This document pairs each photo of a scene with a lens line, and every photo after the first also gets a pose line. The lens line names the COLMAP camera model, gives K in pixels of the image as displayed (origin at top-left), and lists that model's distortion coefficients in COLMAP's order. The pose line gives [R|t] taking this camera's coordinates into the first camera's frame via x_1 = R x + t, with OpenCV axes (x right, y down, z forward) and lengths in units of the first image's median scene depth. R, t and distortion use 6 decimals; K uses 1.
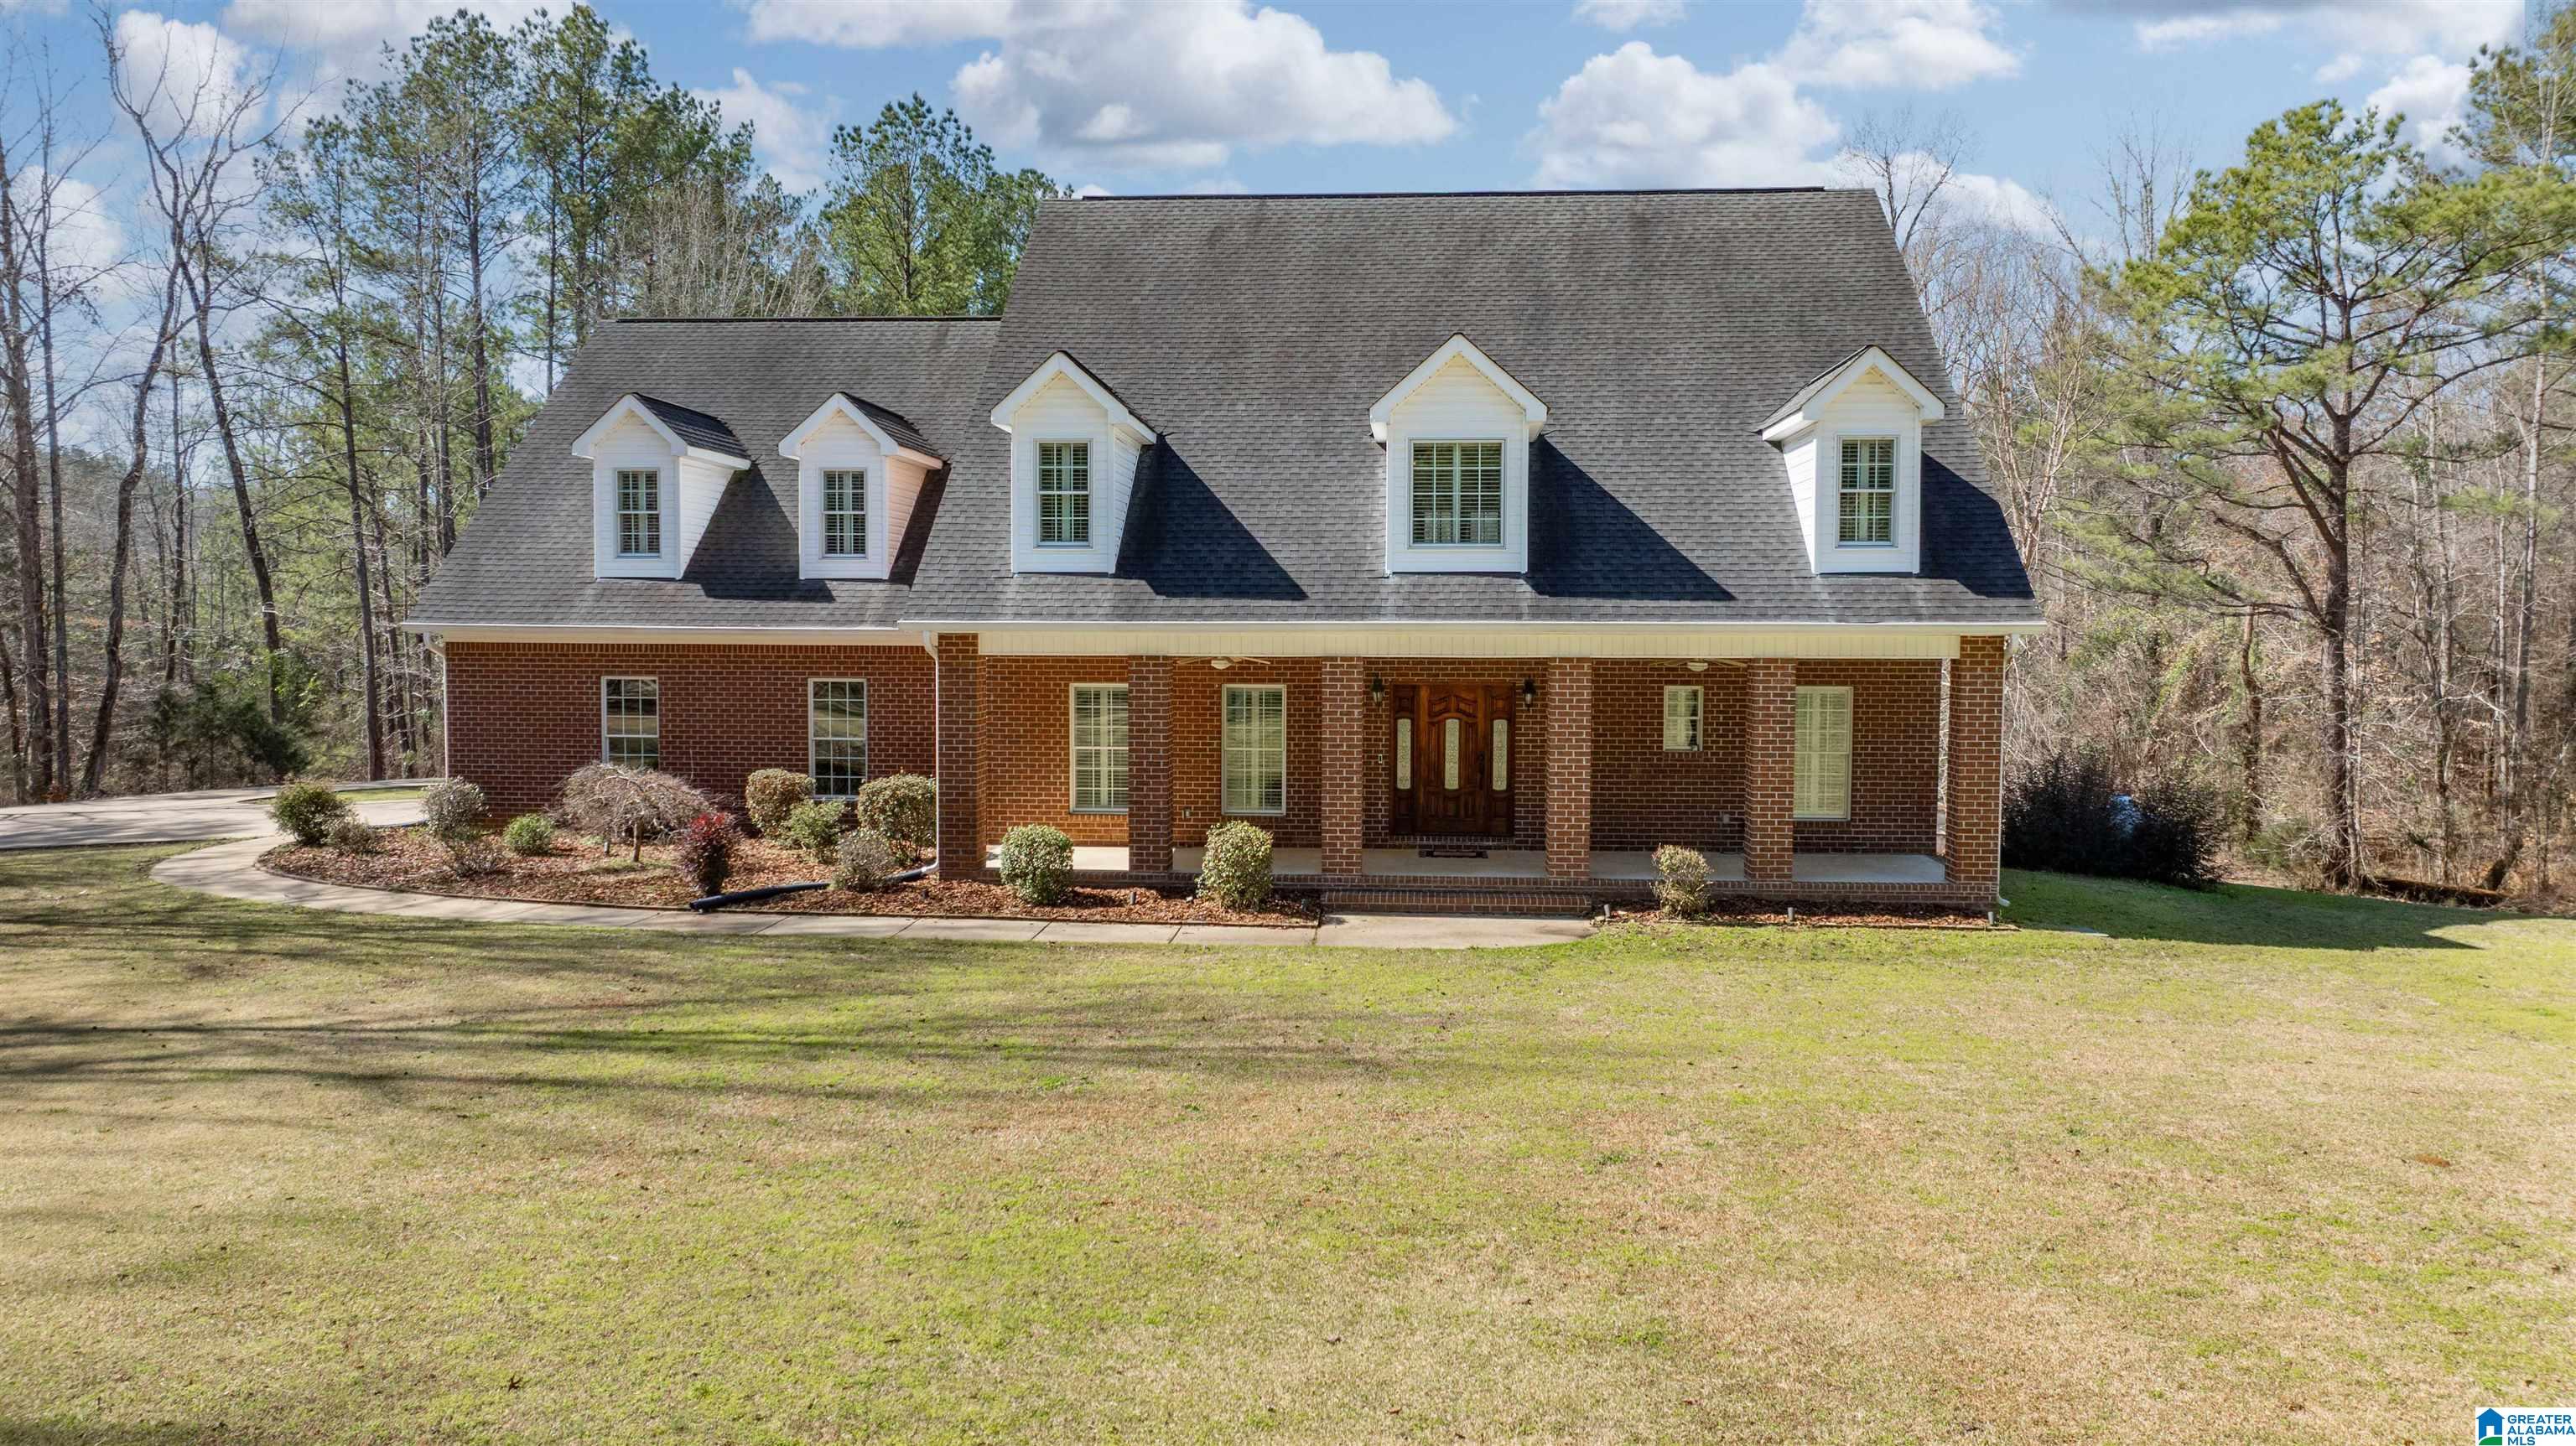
lens RADIAL K [[1806.9, 0, 1295.7], [0, 1806.9, 728.2], [0, 0, 1]] dist [-0.028966, -0.003634]
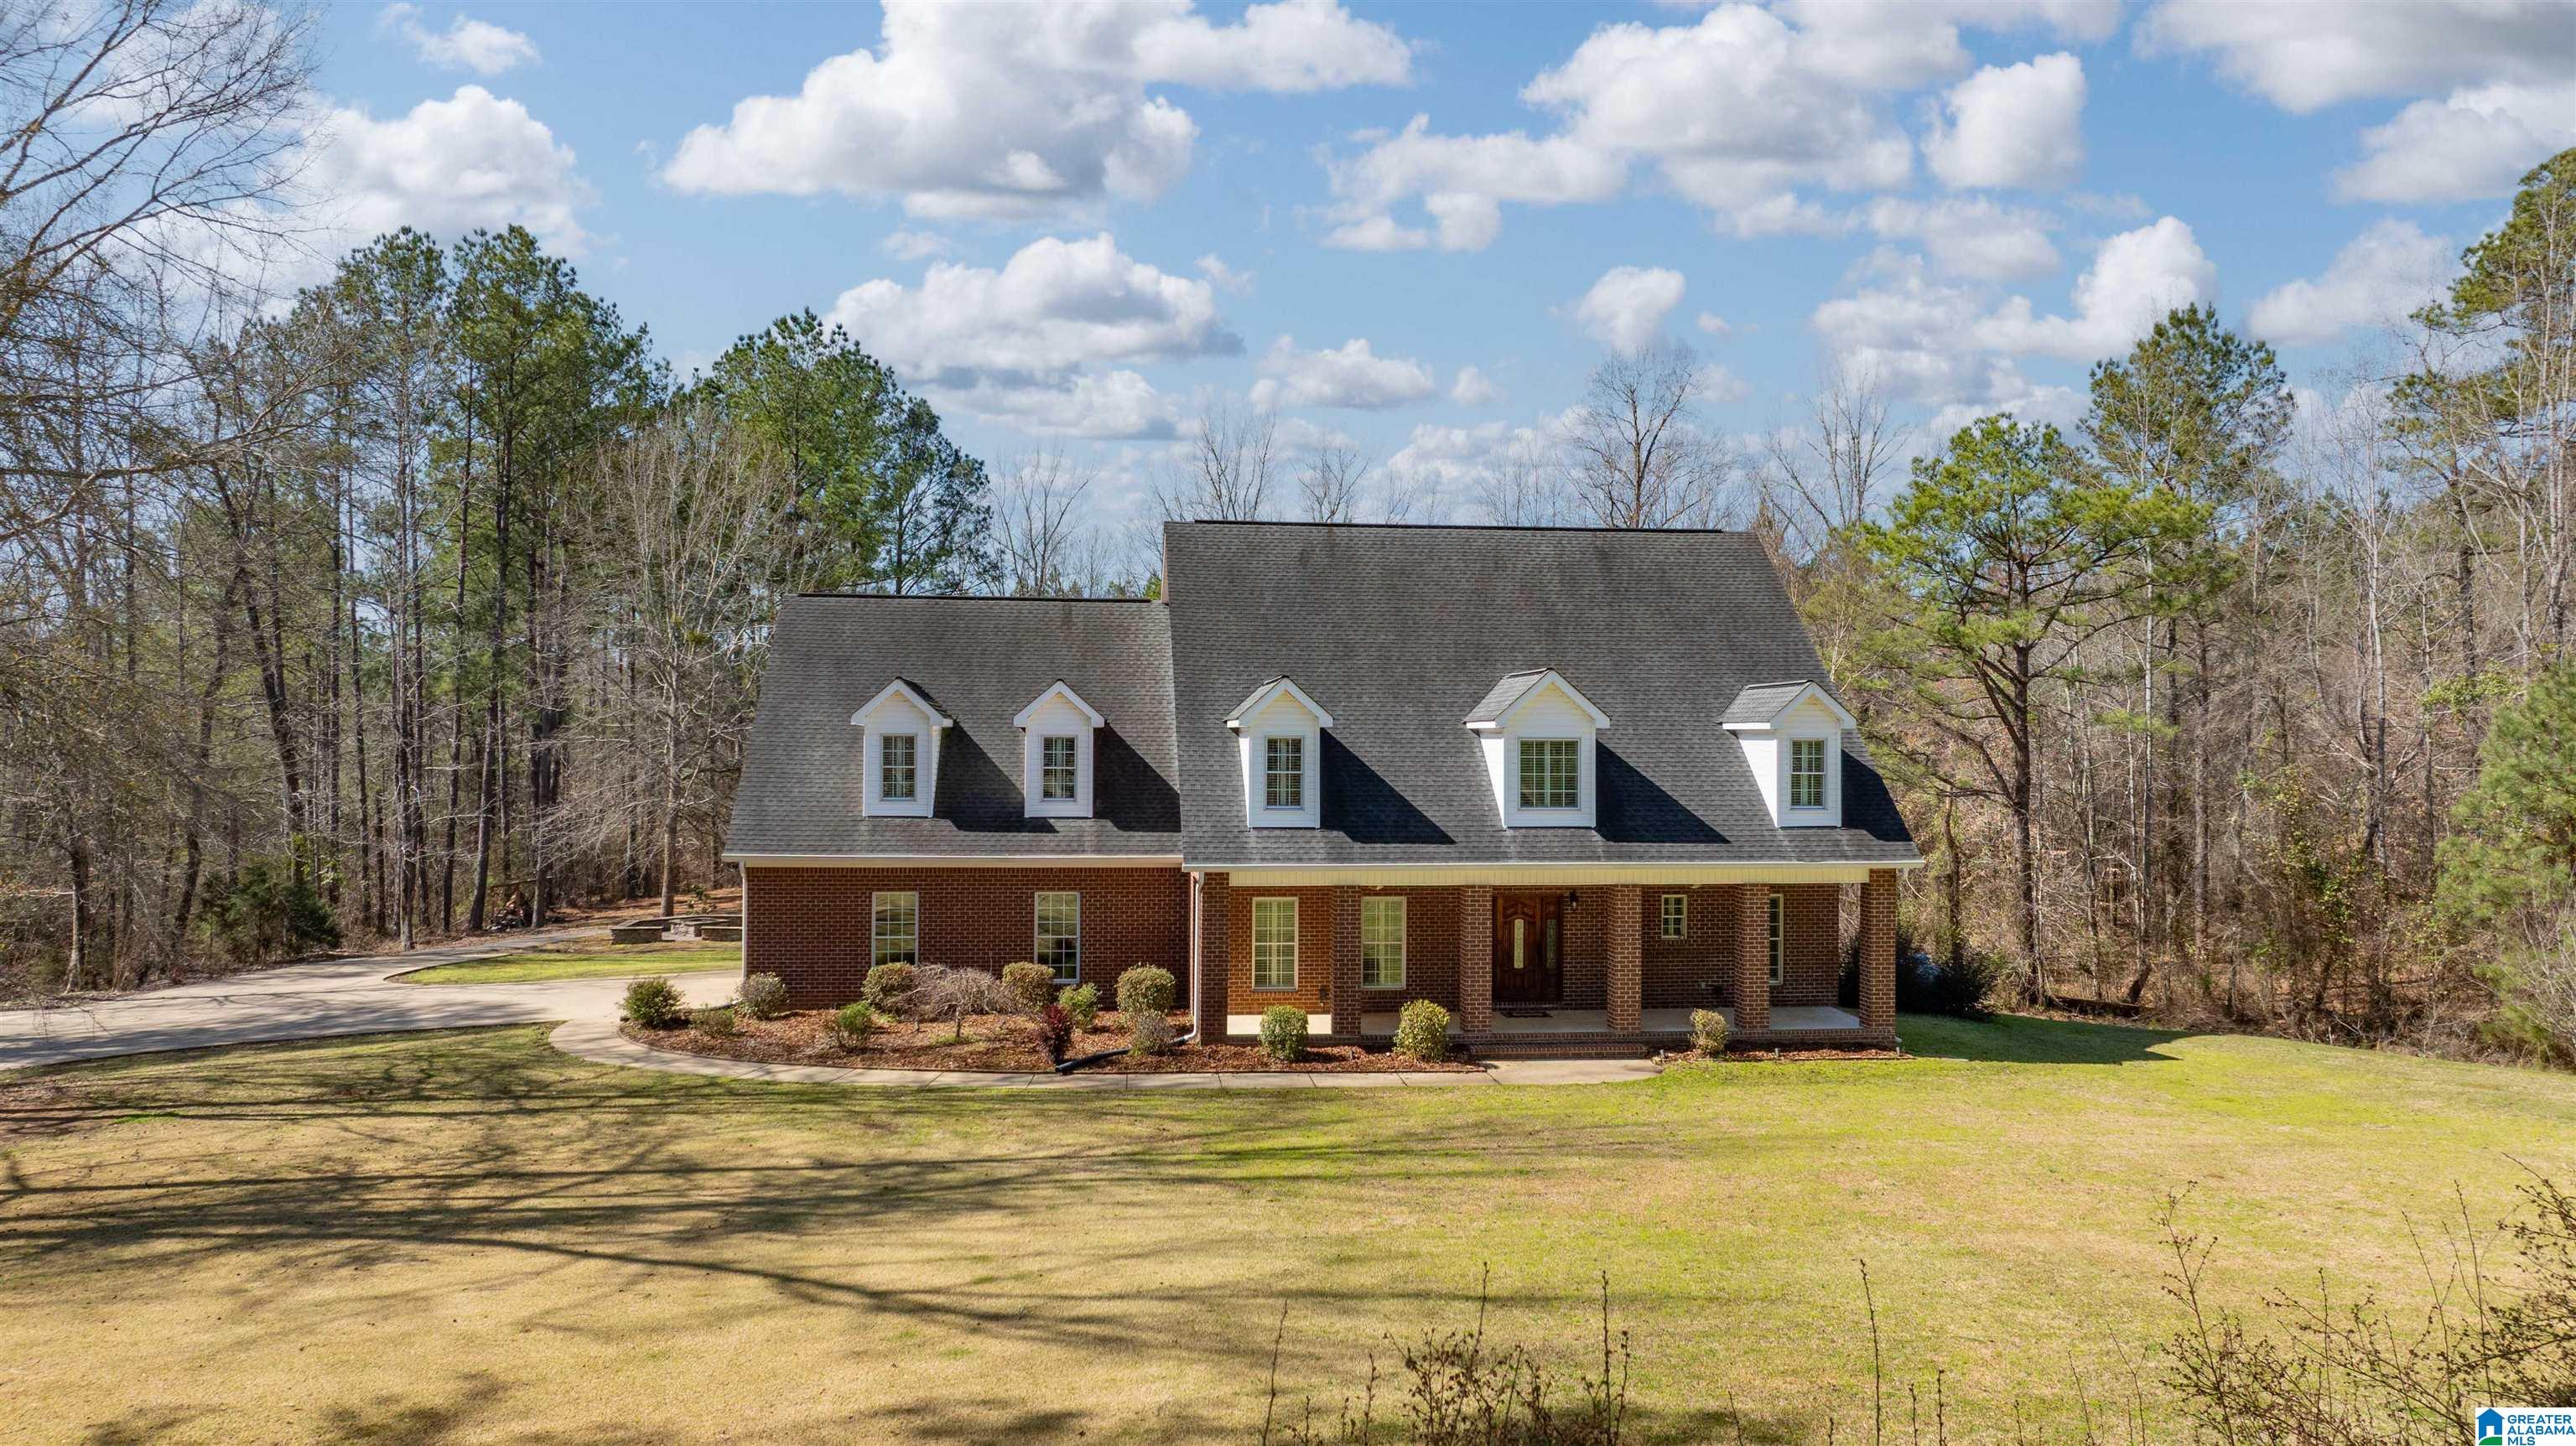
lens RADIAL K [[1806.9, 0, 1295.7], [0, 1806.9, 728.2], [0, 0, 1]] dist [-0.028966, -0.003634]
pose [[0.983211, 0.002753, 0.182451, -0.387877], [0.008629, 0.998066, -0.061556, -0.077528], [-0.182268, 0.062097, 0.981286, -0.428557]]
